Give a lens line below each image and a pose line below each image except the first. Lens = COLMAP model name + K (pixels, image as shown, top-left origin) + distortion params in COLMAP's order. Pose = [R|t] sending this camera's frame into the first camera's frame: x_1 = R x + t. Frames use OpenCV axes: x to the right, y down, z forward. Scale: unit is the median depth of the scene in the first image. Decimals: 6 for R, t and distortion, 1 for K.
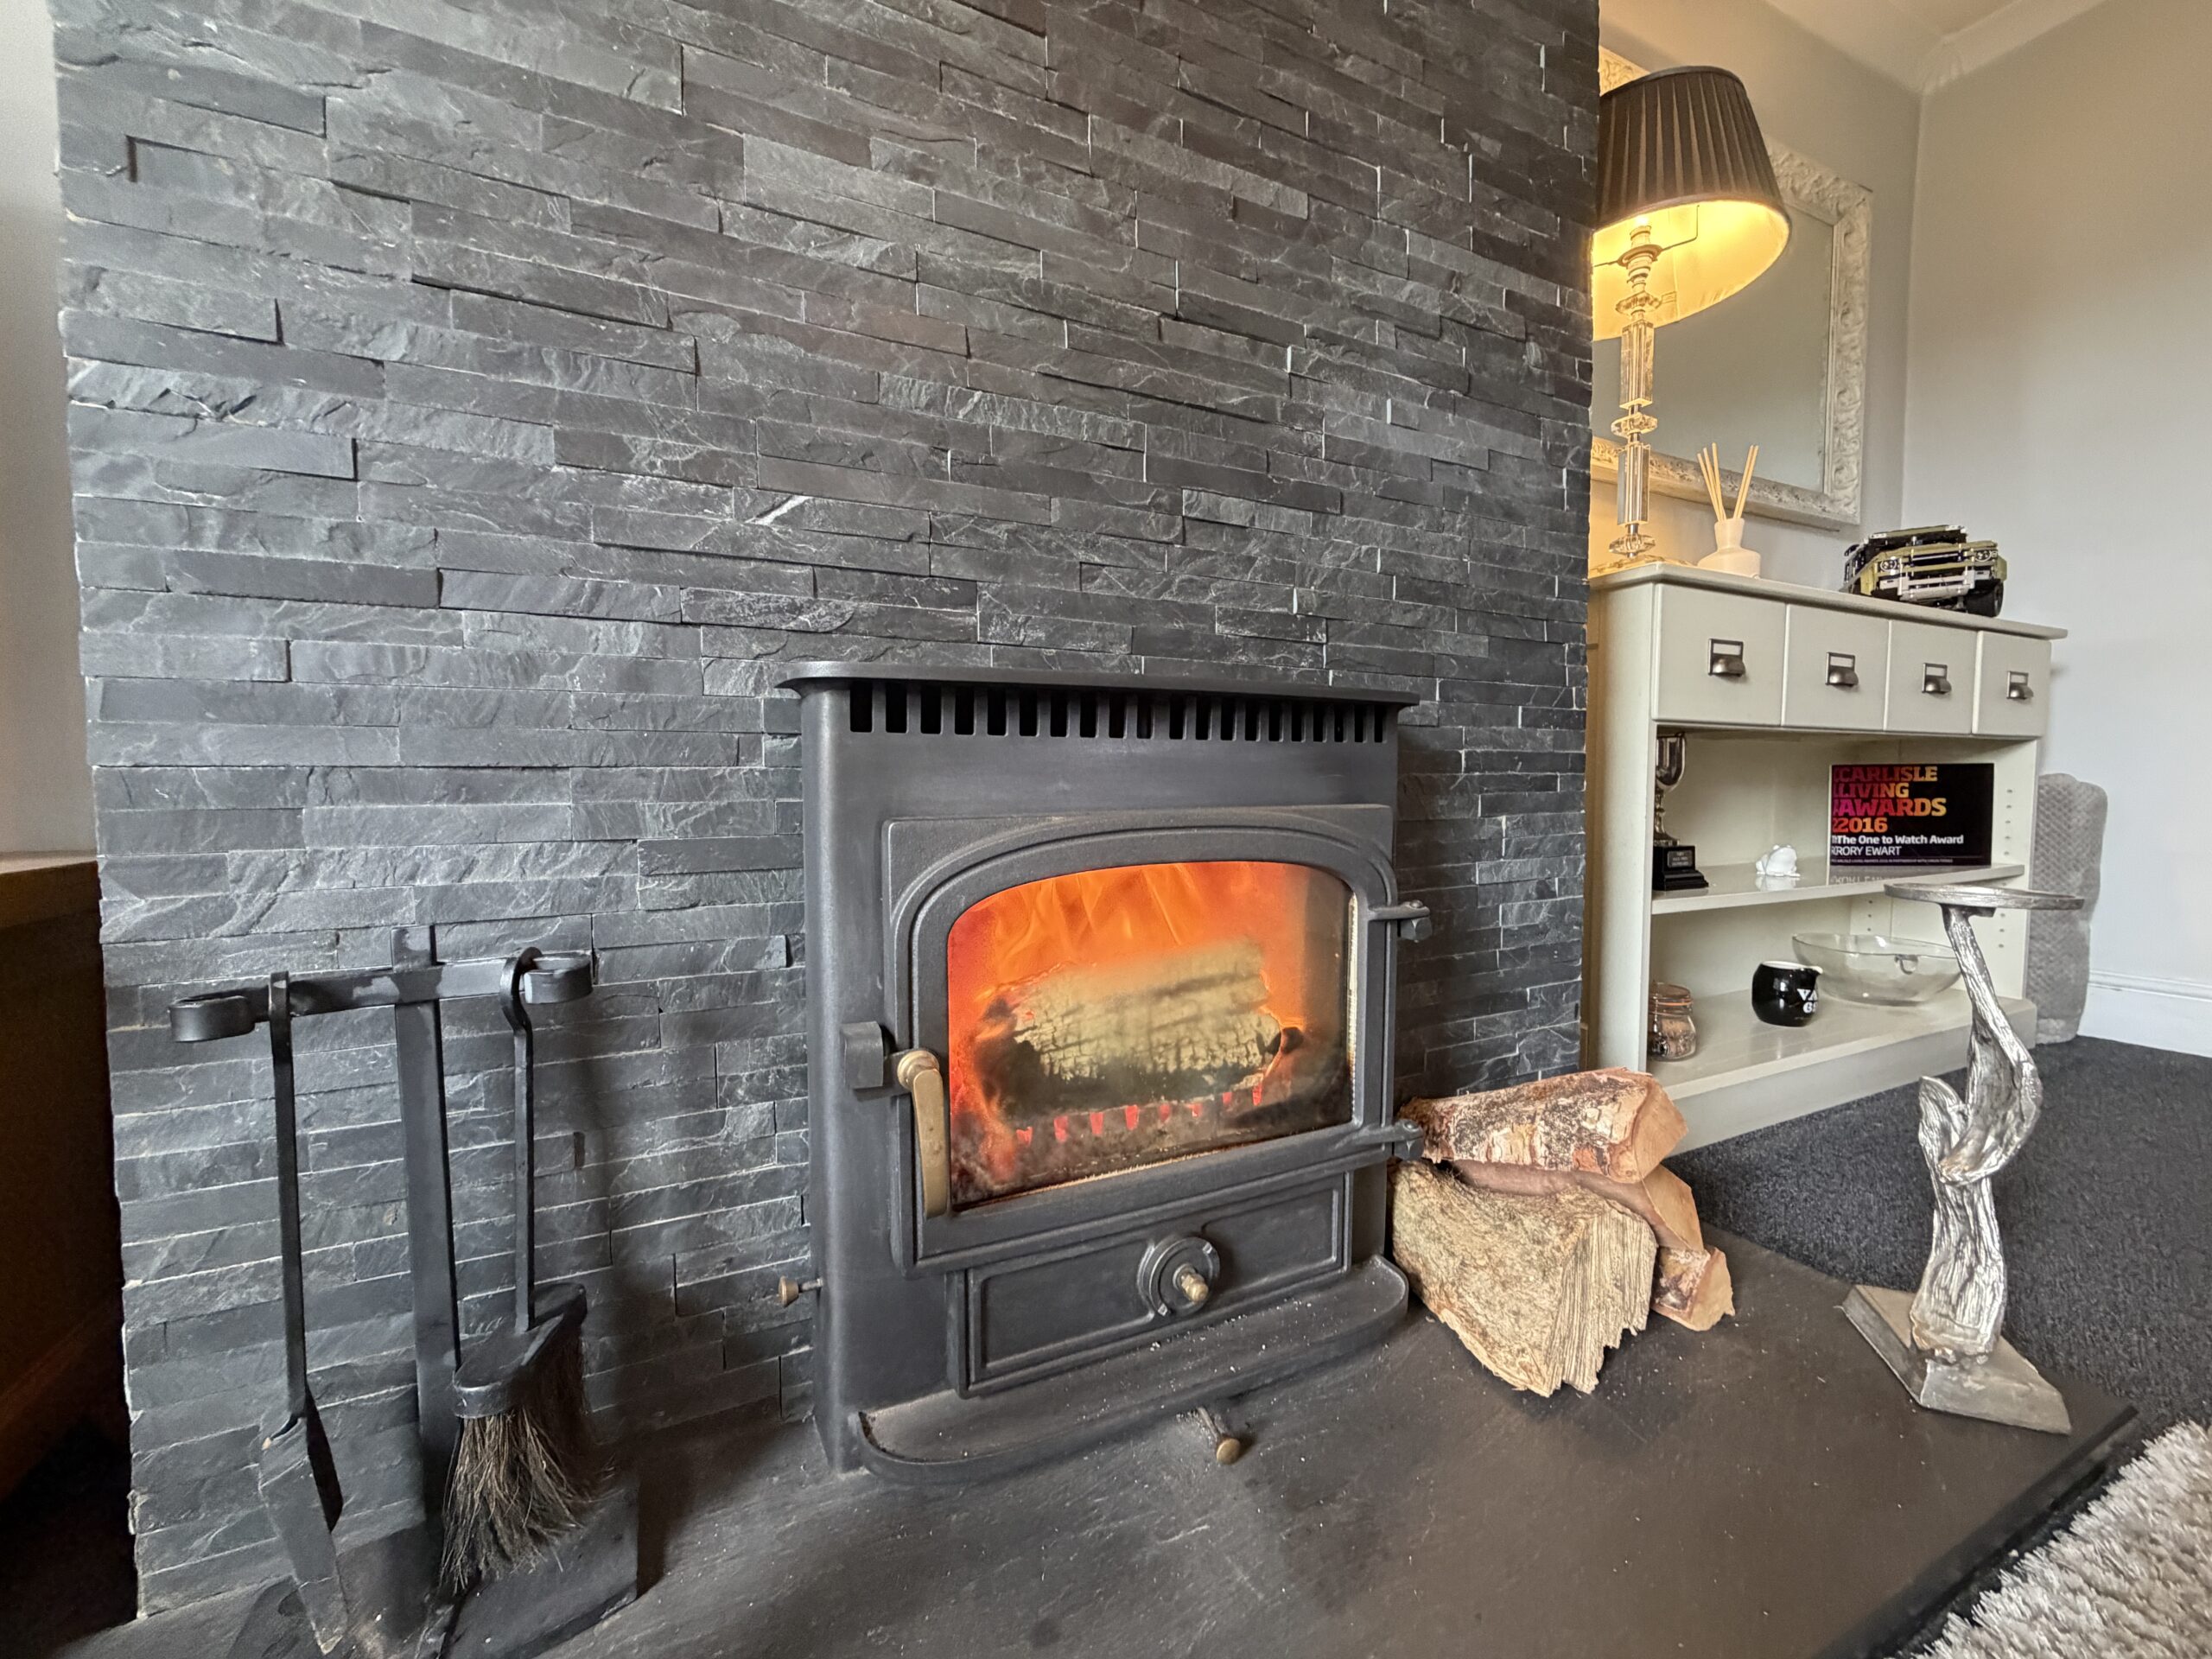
lens RADIAL K [[881.8, 0, 1093.1], [0, 881.8, 835.9], [0, 0, 1]] dist [-0.003506, 0.000581]
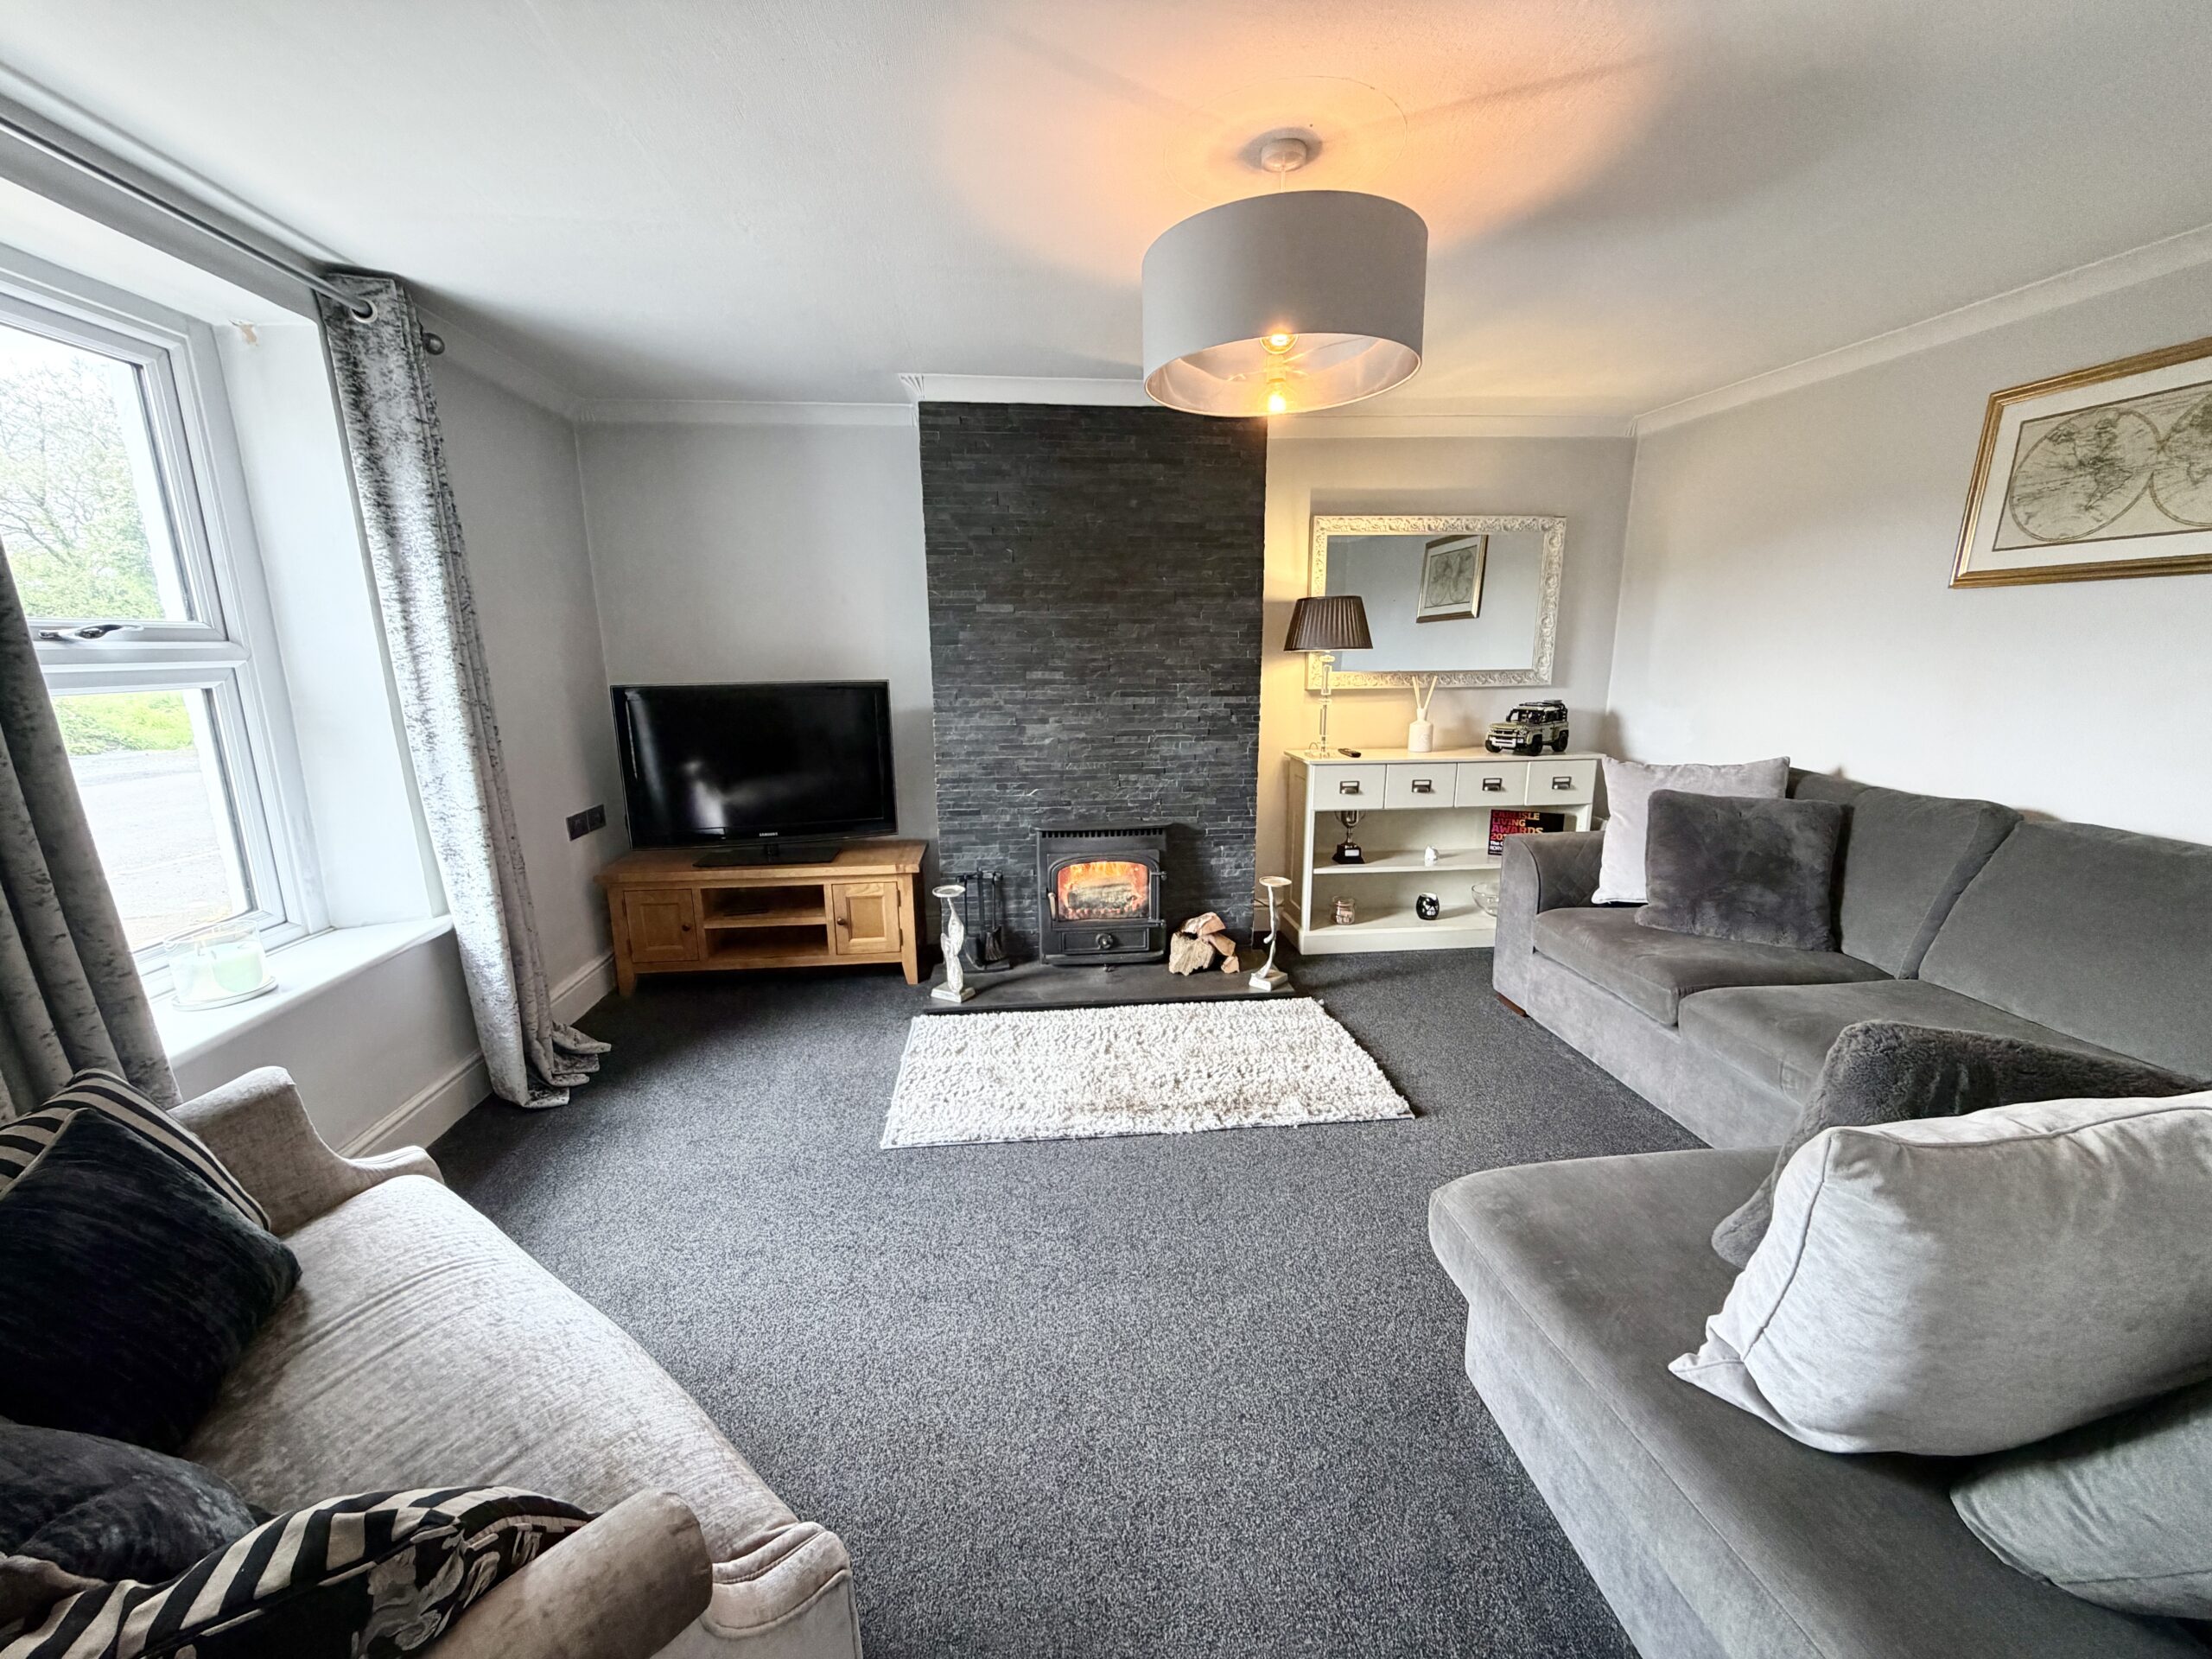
lens RADIAL K [[881.8, 0, 1106.0], [0, 881.8, 835.8], [0, 0, 1]] dist [-0.003506, 0.000581]
pose [[0.935324, 0.069319, -0.346936, 1.894258], [-0.014488, 0.987300, 0.158206, -0.939969], [0.353496, -0.142947, 0.924449, -3.744445]]
